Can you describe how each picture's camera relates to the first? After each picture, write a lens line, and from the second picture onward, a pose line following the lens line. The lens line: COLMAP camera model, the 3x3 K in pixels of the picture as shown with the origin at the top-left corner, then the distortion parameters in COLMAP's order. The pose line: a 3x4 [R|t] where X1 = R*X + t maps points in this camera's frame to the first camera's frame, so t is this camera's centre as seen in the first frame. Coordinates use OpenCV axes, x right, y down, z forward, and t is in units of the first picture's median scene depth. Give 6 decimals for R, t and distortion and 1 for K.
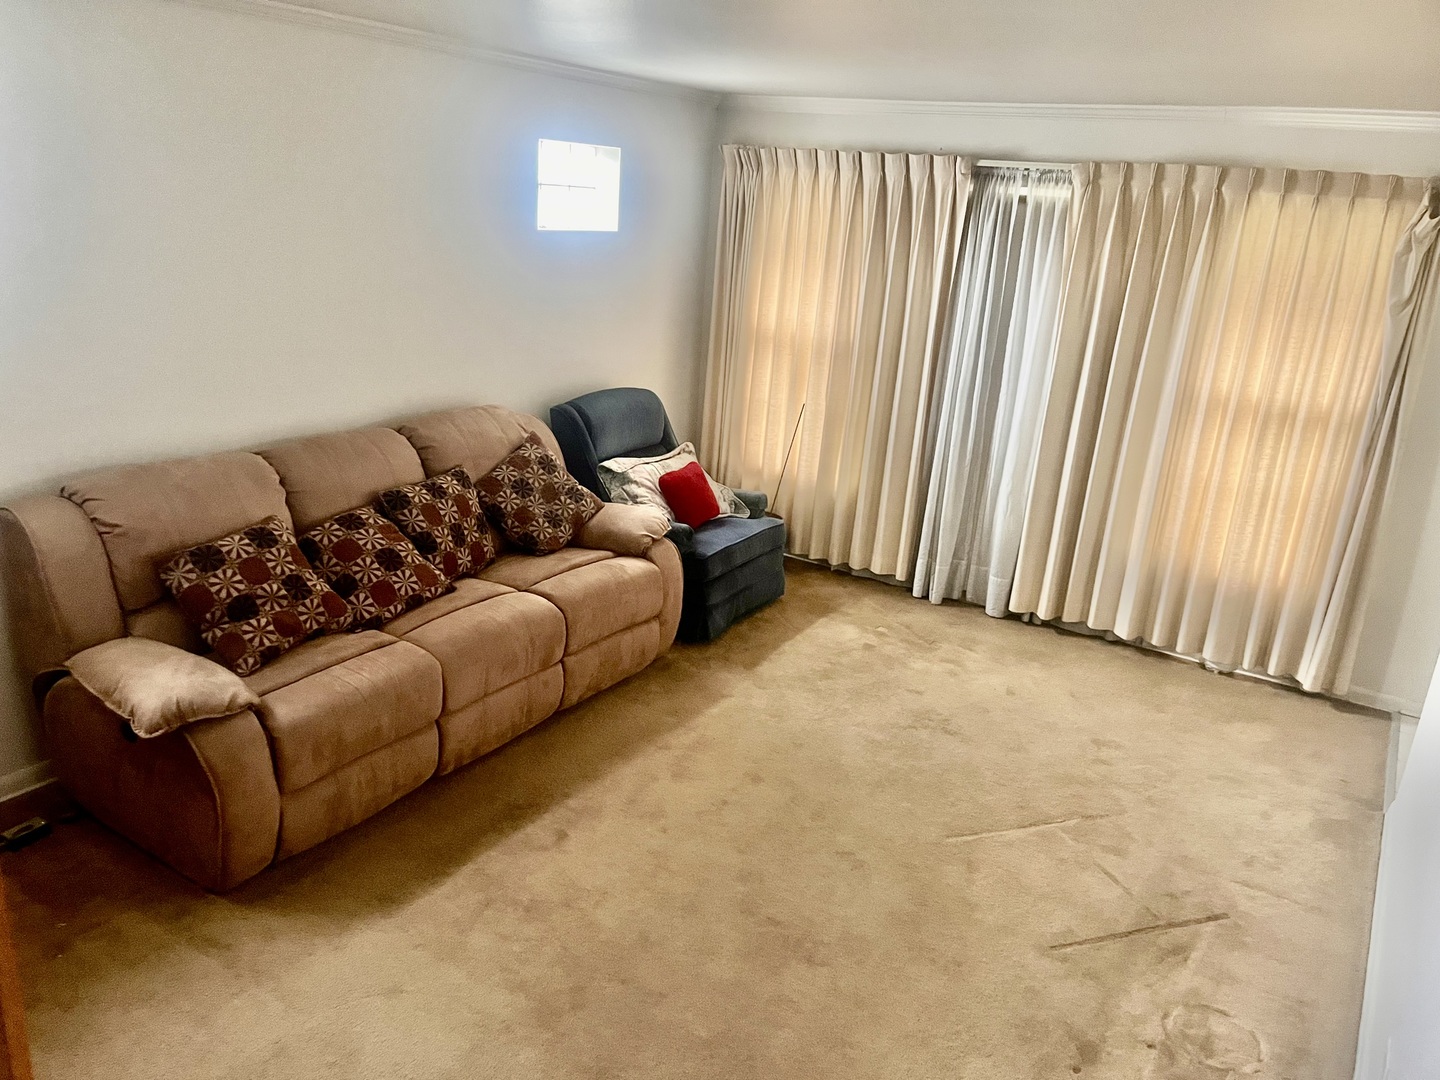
lens RADIAL K [[1102.5, 0, 720.0], [0, 1102.5, 540.0], [0, 0, 1]] dist [0.078713, -0.113892]
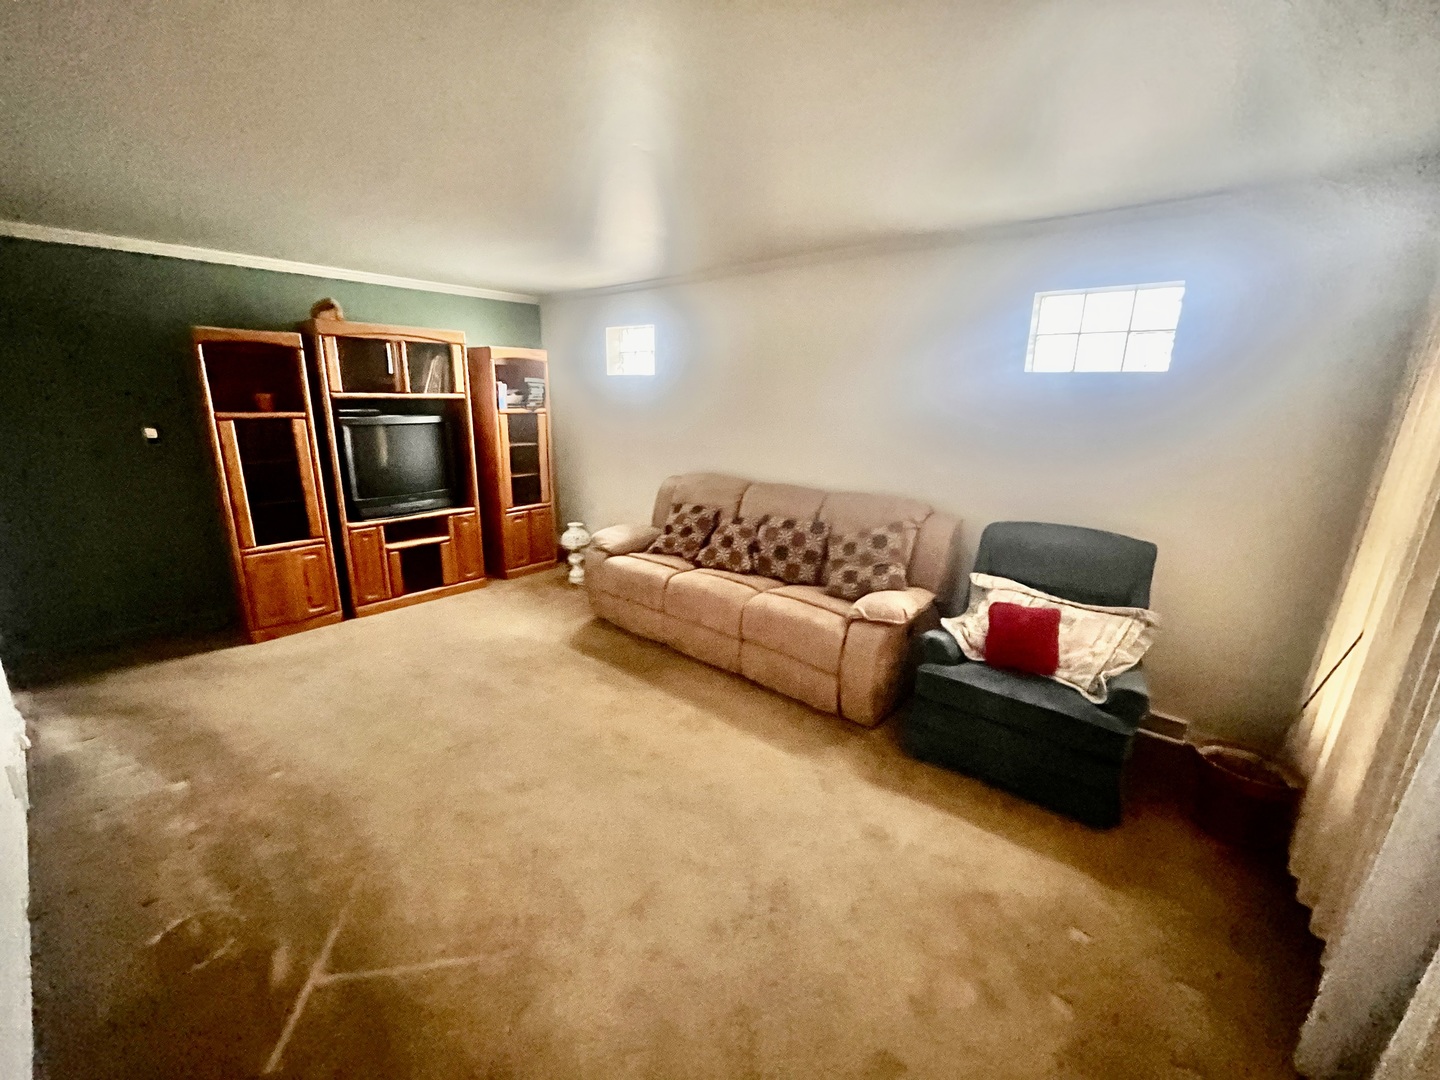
lens RADIAL K [[570.3, 0, 720.0], [0, 570.3, 540.0], [0, 0, 1]] dist [-0.001053, -0.000243]
pose [[-0.135586, 0.169822, -0.976103, 0.582924], [-0.328199, 0.921878, 0.205976, -0.163124], [0.934827, 0.348283, -0.069258, 0.965458]]
